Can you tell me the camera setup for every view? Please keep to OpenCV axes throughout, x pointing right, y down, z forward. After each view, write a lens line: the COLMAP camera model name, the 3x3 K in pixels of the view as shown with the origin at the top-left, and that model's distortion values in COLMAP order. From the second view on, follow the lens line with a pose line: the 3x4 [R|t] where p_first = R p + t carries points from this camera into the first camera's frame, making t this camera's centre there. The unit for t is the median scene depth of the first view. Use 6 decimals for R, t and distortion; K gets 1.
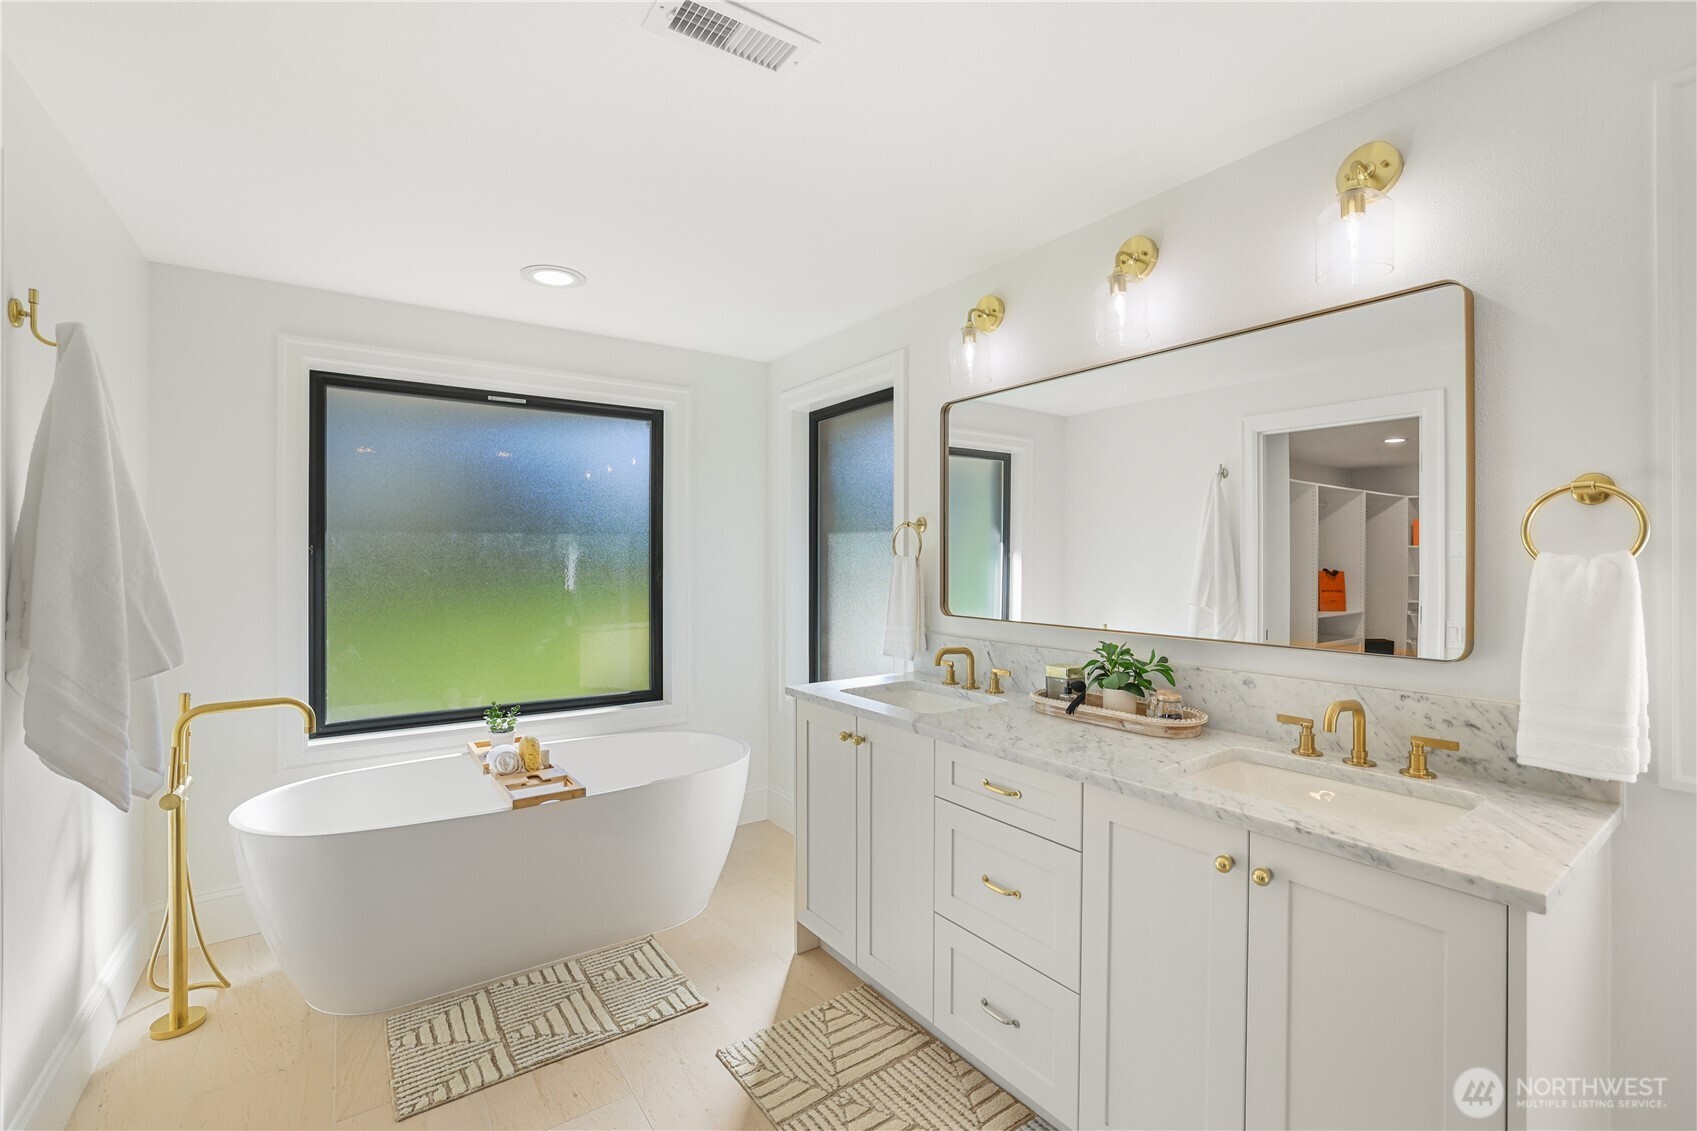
lens RADIAL K [[753.9, 0, 851.9], [0, 753.9, 576.6], [0, 0, 1]] dist [0.000411, 0.000061]
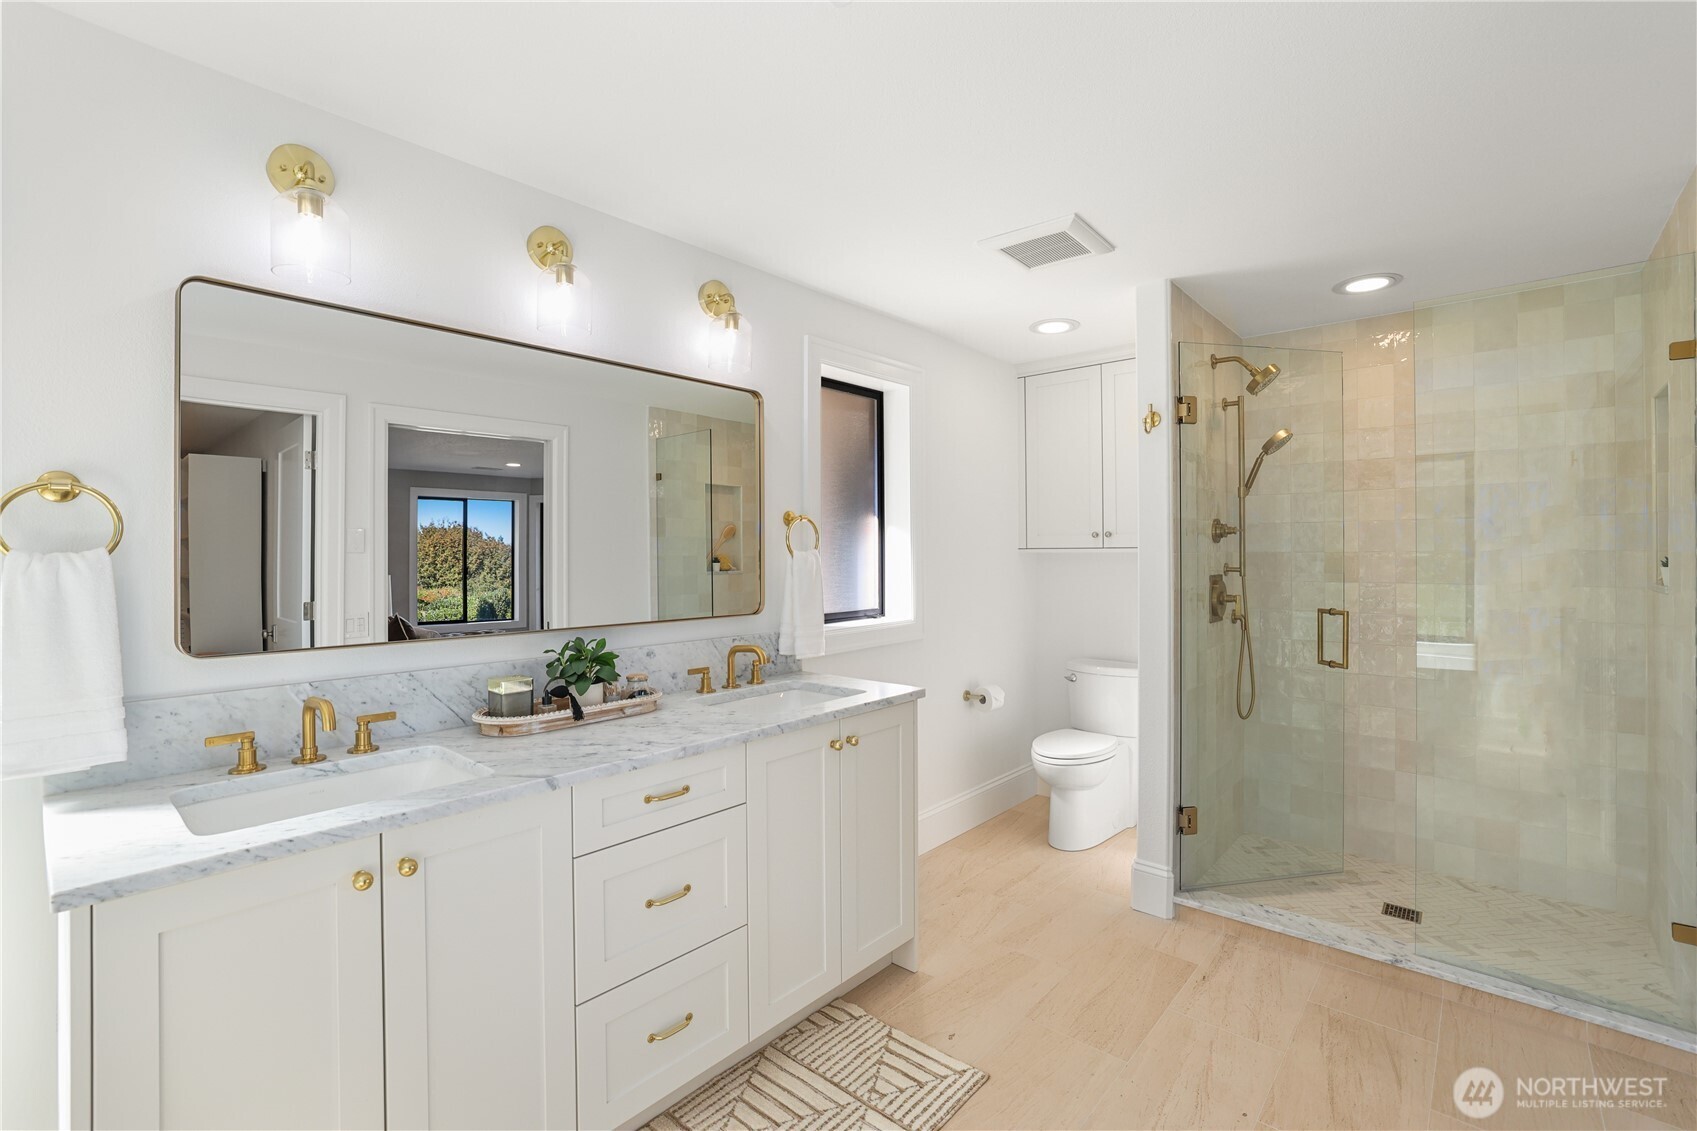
lens RADIAL K [[753.9, 0, 853.5], [0, 753.9, 548.3], [0, 0, 1]] dist [0.000411, 0.000061]
pose [[-0.222161, 0.008397, 0.974974, -0.748717], [0.025872, 0.999662, -0.002714, -0.018933], [-0.974667, 0.024622, -0.222303, 0.942734]]
